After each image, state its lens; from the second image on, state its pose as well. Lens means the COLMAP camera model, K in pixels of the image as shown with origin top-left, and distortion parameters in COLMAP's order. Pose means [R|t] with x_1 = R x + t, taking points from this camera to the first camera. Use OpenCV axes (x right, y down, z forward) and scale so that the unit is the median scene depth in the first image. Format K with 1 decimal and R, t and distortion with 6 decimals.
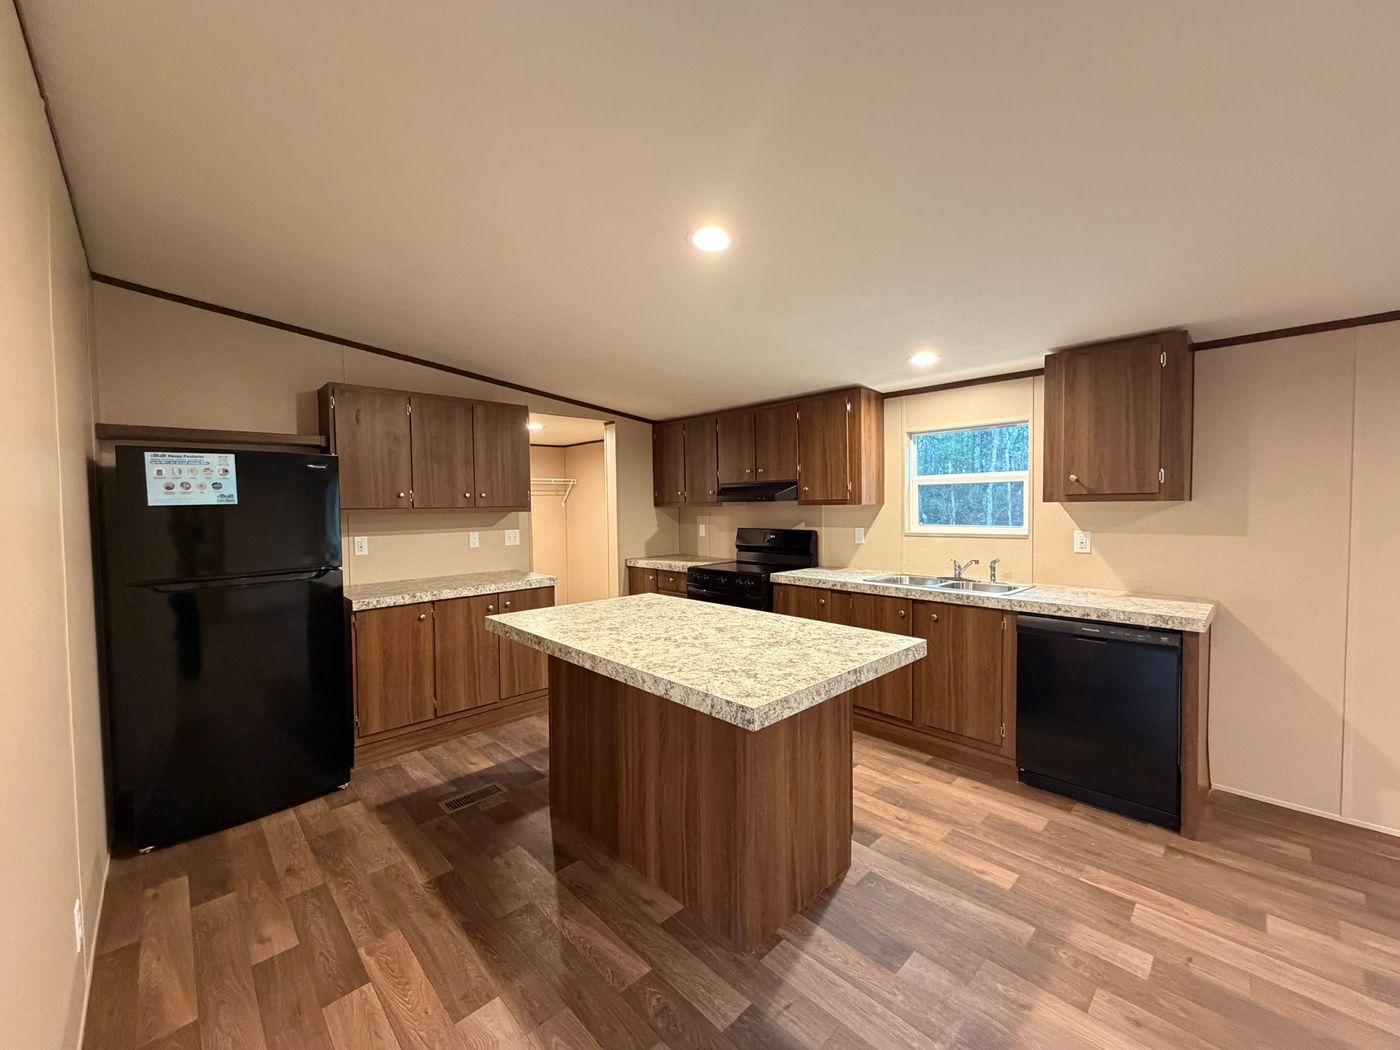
lens RADIAL K [[557.0, 0, 699.8], [0, 557.0, 521.9], [0, 0, 1]] dist [-0.001858, 0.000844]
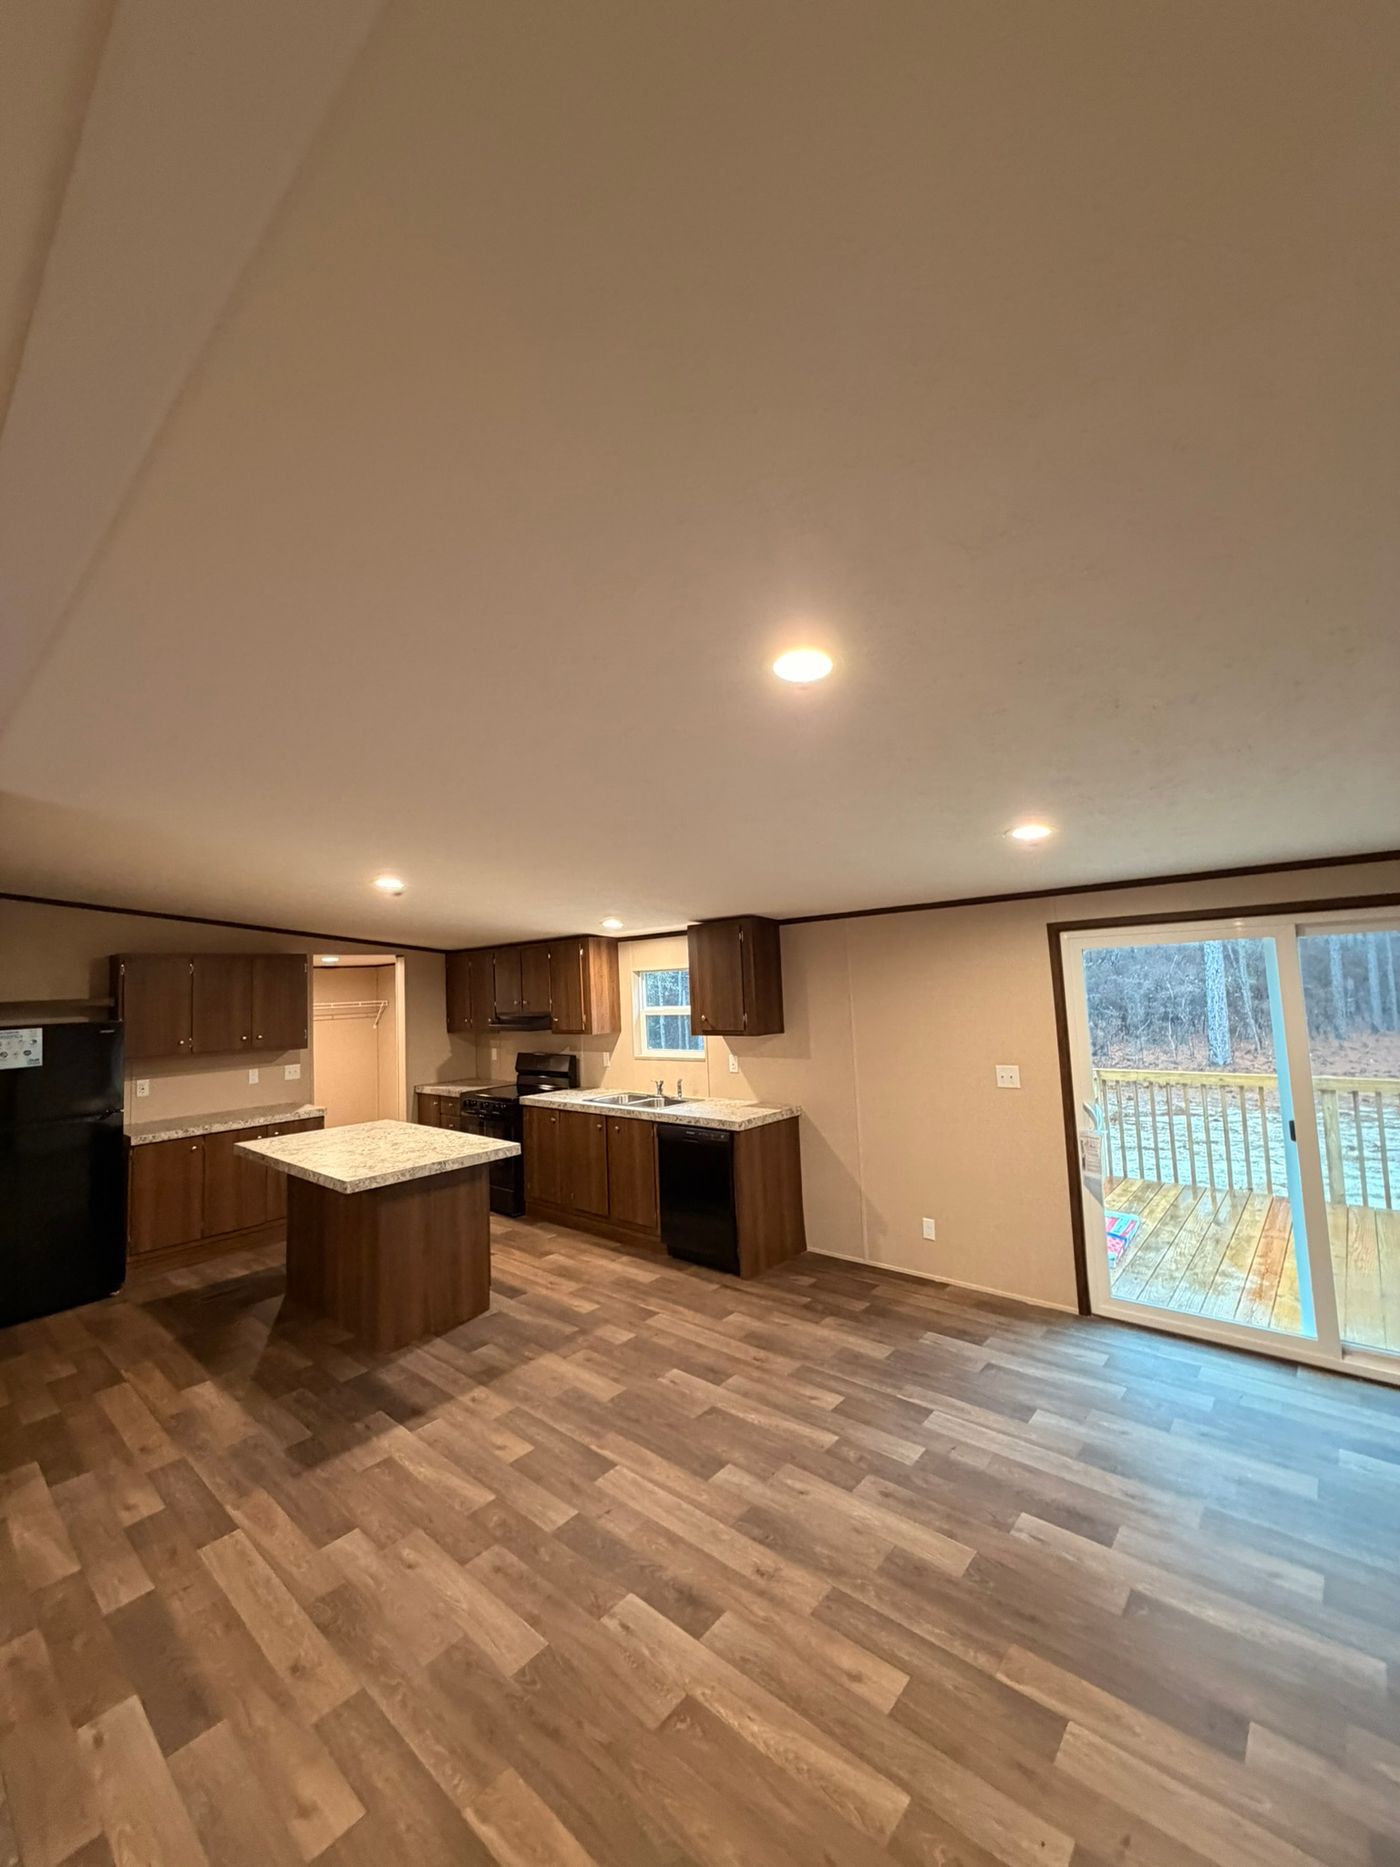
lens RADIAL K [[742.8, 0, 699.2], [0, 742.8, 927.8], [0, 0, 1]] dist [-0.001858, 0.000844]
pose [[0.996401, -0.024321, 0.081203, 0.504442], [0.033455, 0.993022, -0.113084, -0.089782], [-0.077886, 0.115393, 0.990262, -0.773584]]
